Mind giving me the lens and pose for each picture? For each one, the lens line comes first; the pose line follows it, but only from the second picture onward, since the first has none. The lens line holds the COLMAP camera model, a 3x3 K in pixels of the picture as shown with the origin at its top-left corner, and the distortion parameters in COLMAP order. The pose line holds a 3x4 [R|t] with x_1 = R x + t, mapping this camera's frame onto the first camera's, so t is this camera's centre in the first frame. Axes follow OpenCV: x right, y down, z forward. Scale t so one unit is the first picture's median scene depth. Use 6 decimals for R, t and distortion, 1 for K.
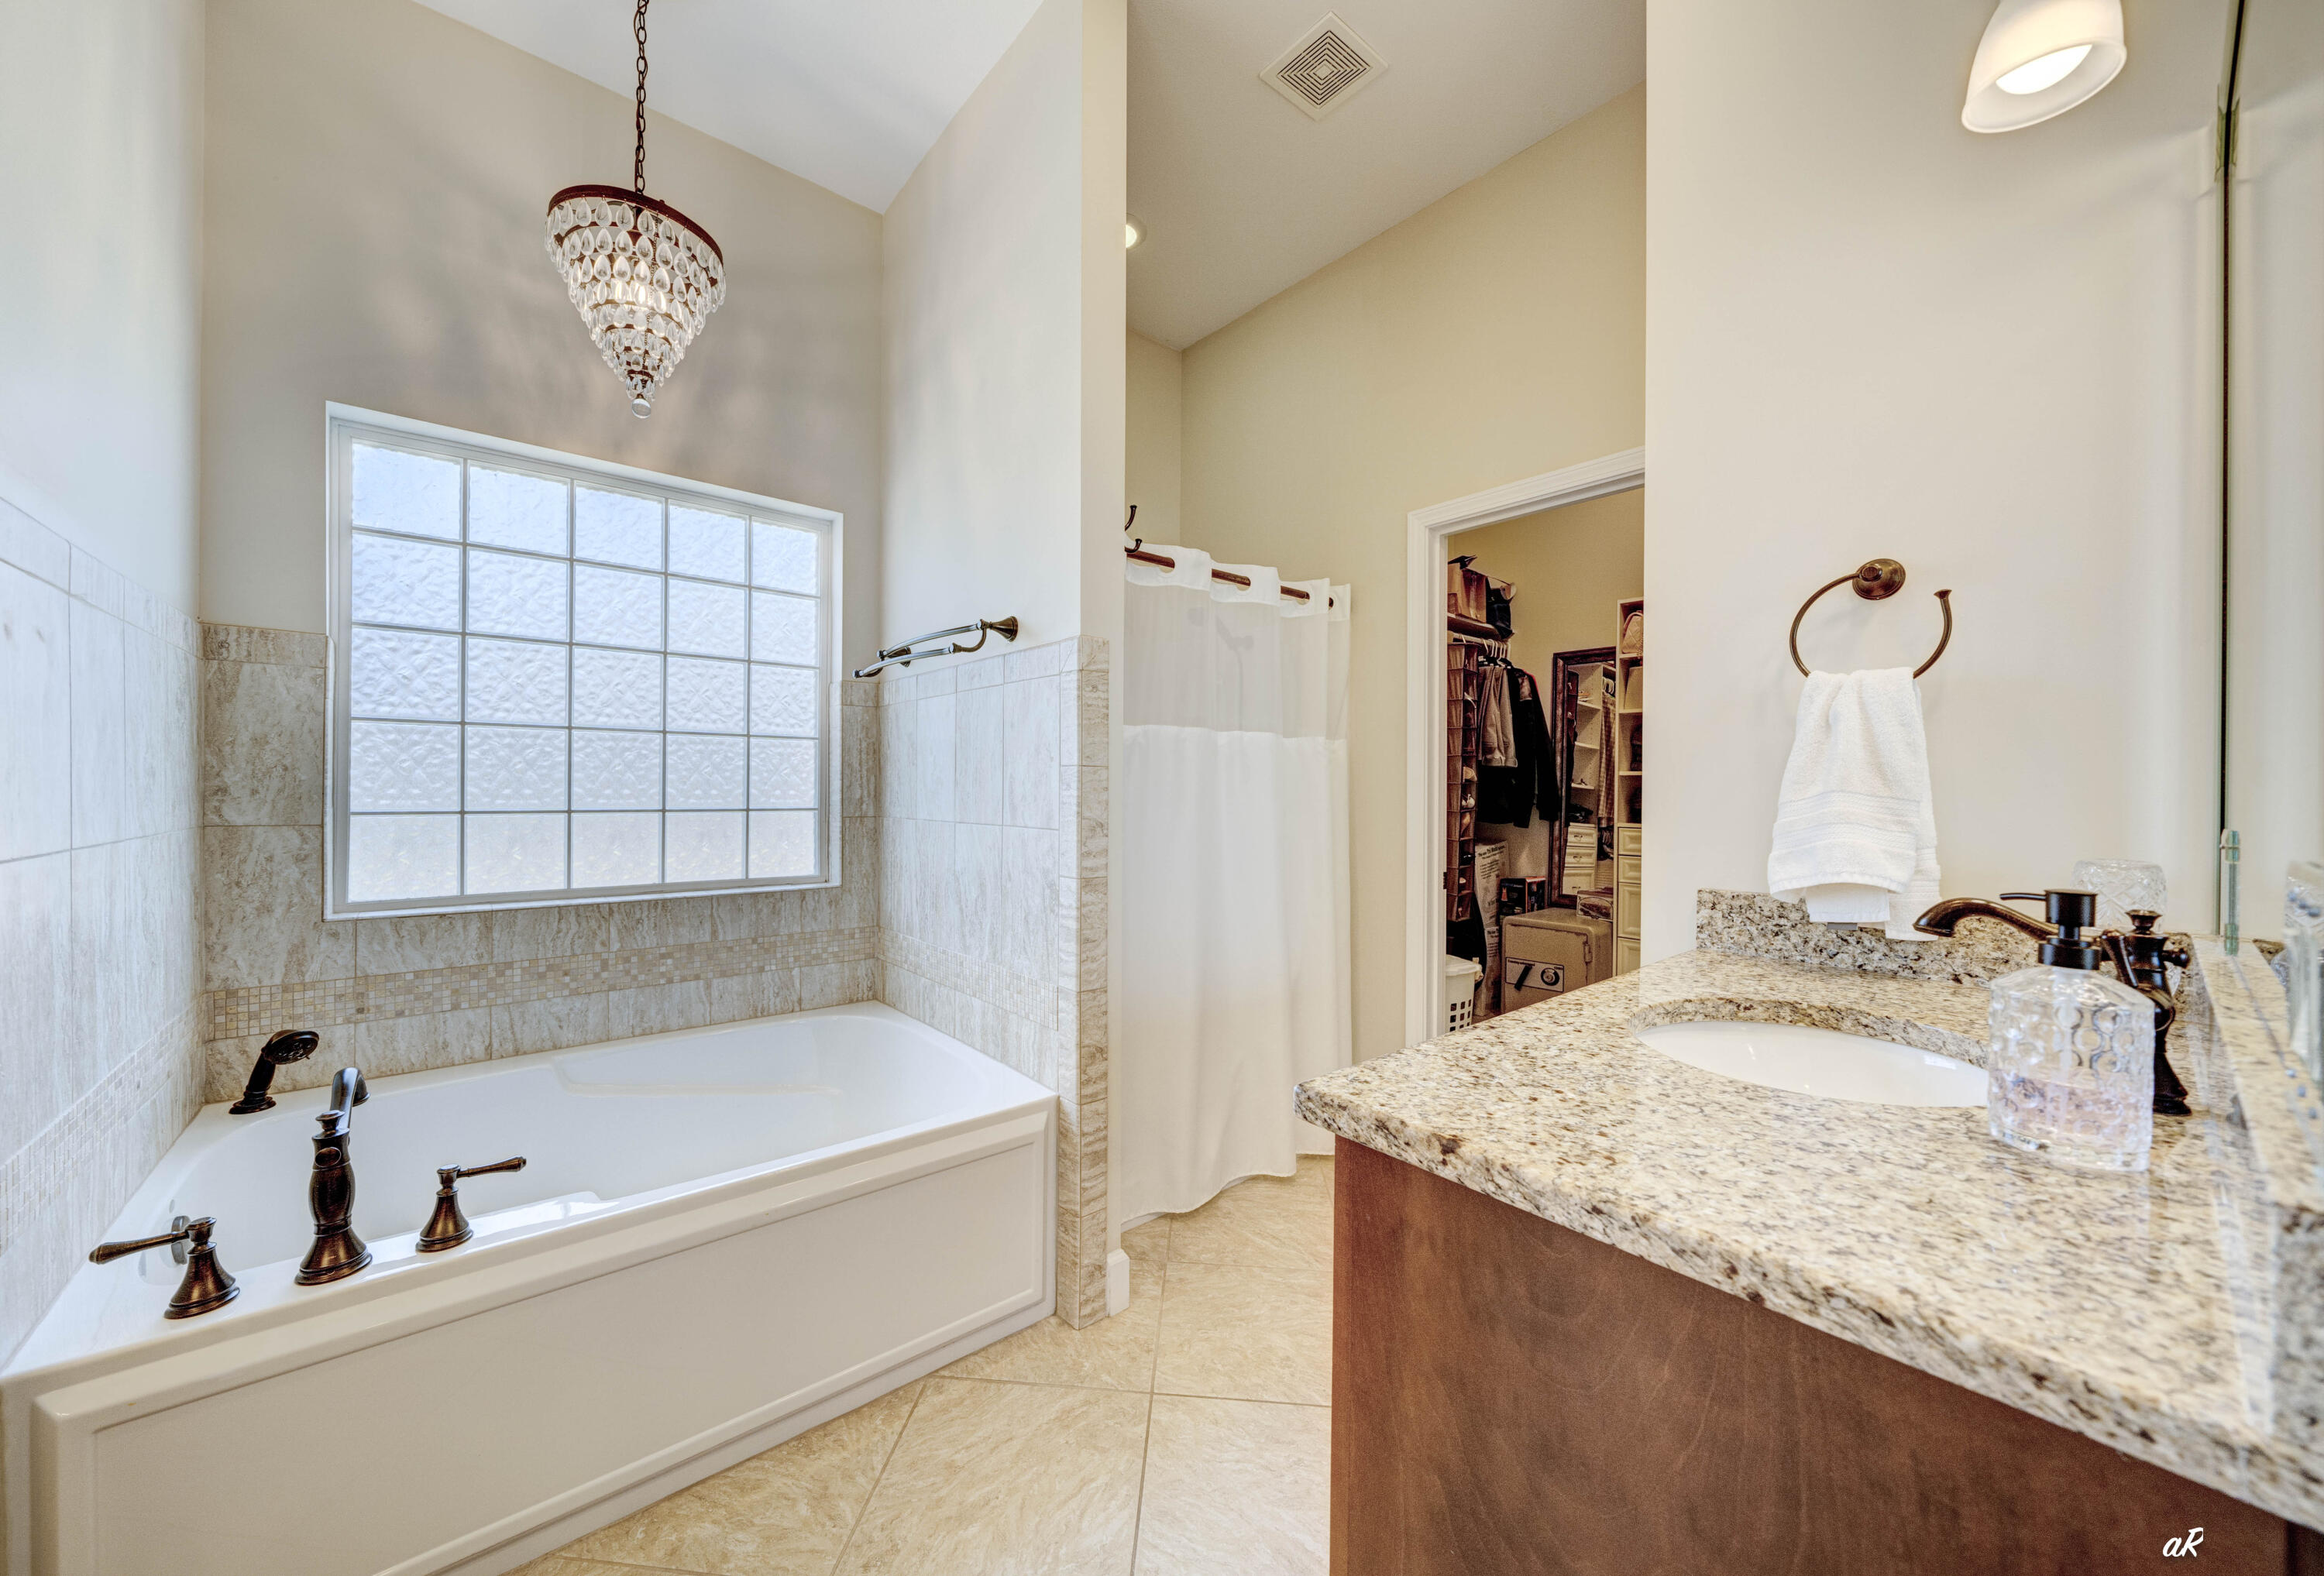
lens RADIAL K [[845.0, 0, 1153.1], [0, 845.0, 786.1], [0, 0, 1]] dist [0.000027, -0.000008]
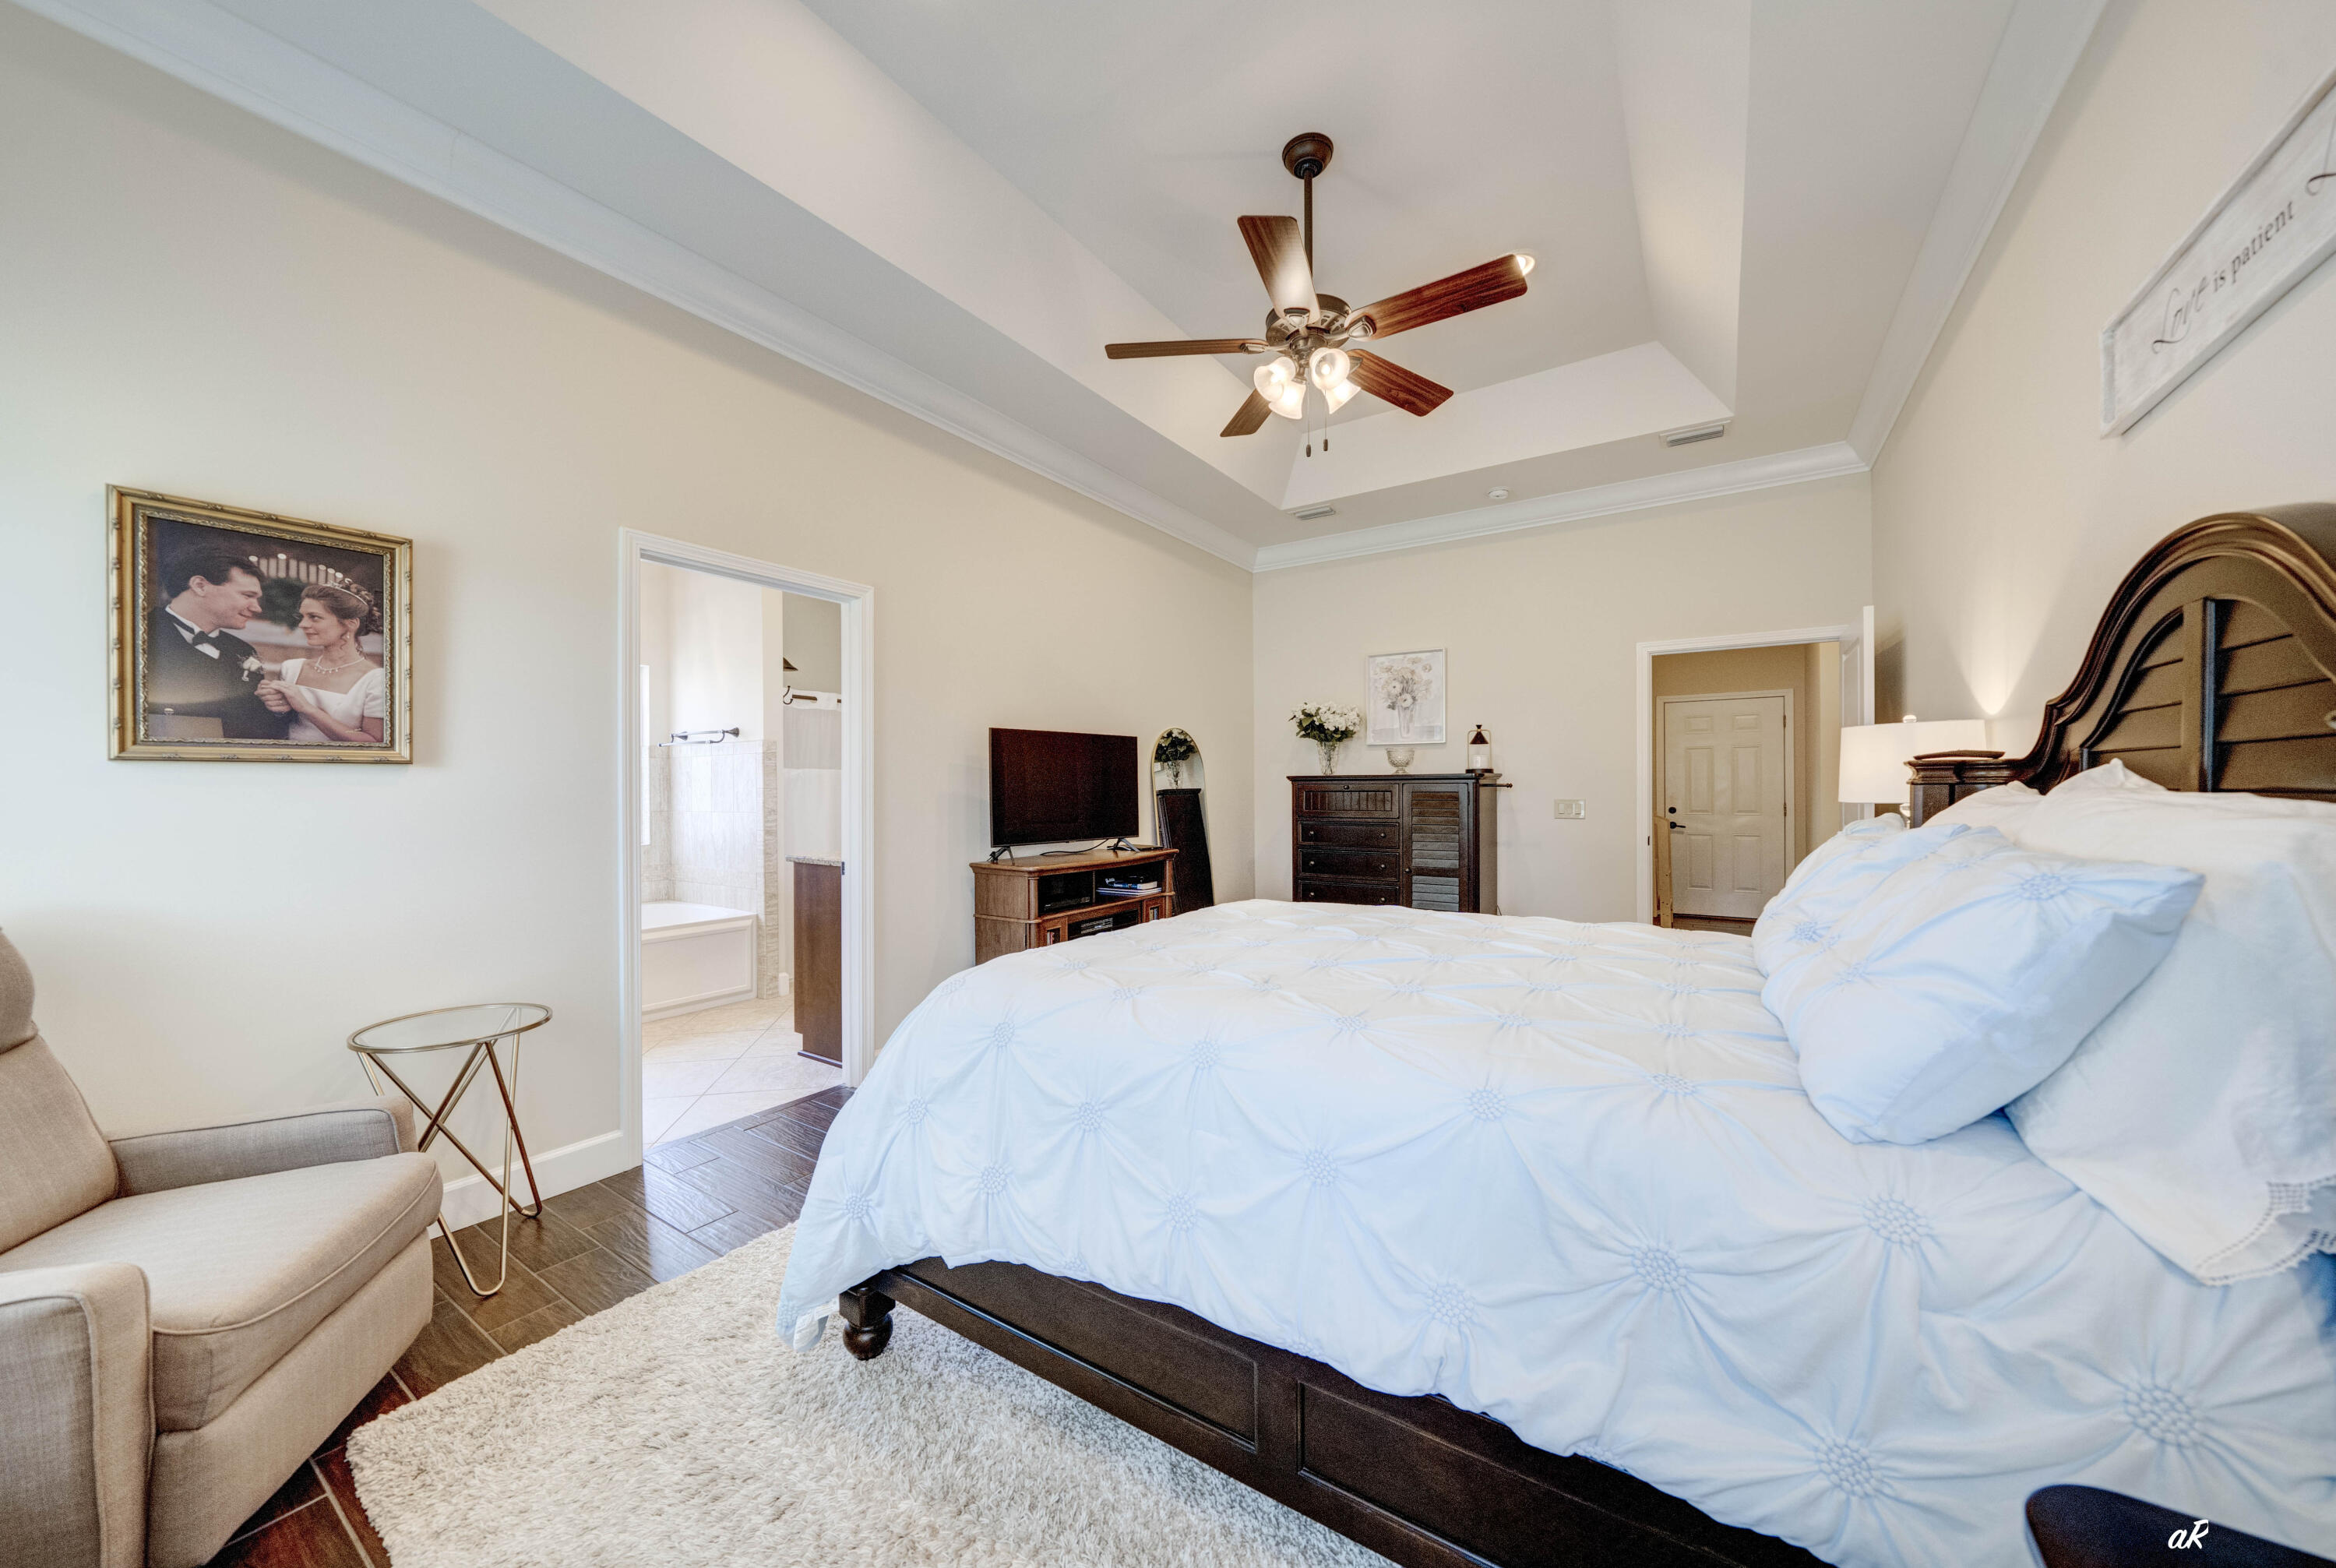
lens RADIAL K [[808.4, 0, 1191.0], [0, 808.4, 791.9], [0, 0, 1]] dist [-0.000366, -0.000149]
pose [[0.953992, -0.011148, 0.299626, 0.430198], [0.009801, 0.999934, 0.005997, -0.014746], [-0.299673, -0.002784, 0.954038, -1.821445]]
